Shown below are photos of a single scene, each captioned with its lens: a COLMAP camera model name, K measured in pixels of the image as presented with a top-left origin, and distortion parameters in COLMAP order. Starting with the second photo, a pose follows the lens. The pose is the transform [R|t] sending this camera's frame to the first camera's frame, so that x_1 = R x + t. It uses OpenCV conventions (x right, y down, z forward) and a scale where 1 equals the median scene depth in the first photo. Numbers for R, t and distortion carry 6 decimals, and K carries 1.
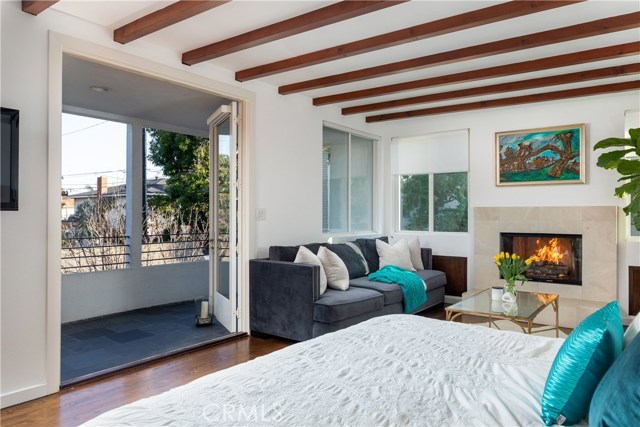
lens RADIAL K [[453.5, 0, 315.0], [0, 453.5, 213.1], [0, 0, 1]] dist [0.012170, -0.002070]
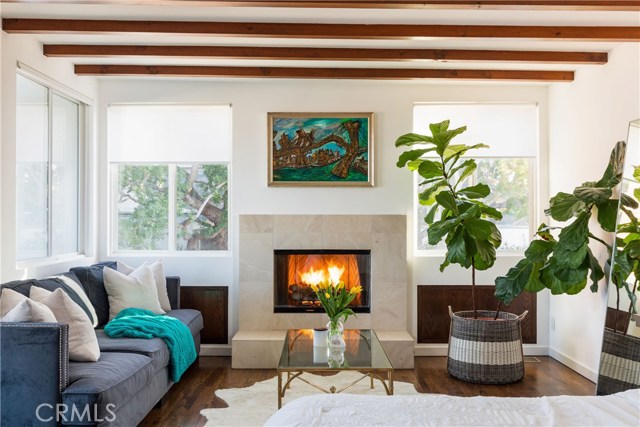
lens RADIAL K [[641.4, 0, 320.6], [0, 641.4, 212.3], [0, 0, 1]] dist [0.036677, 0.000000]
pose [[0.803126, 0.004441, 0.595793, -0.154418], [0.000077, 0.999971, -0.007556, -0.010042], [-0.595810, 0.006114, 0.803102, 0.132391]]
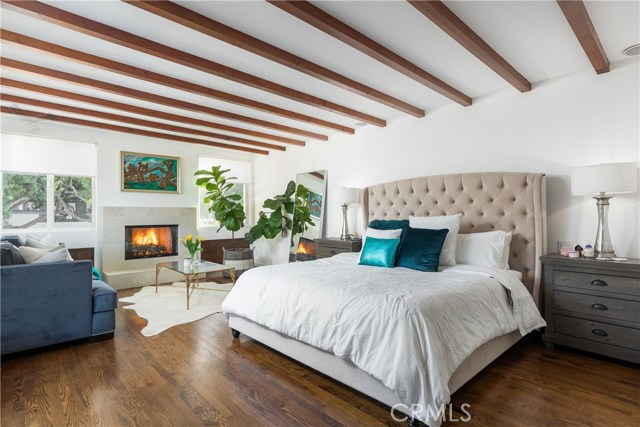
lens RADIAL K [[336.8, 0, 320.8], [0, 336.8, 213.6], [0, 0, 1]] dist [0.024310, 0.000134]
pose [[0.175883, -0.000890, 0.984411, -0.507245], [0.003370, 0.999994, 0.000302, 0.008328], [-0.984405, 0.003264, 0.175885, 0.261926]]
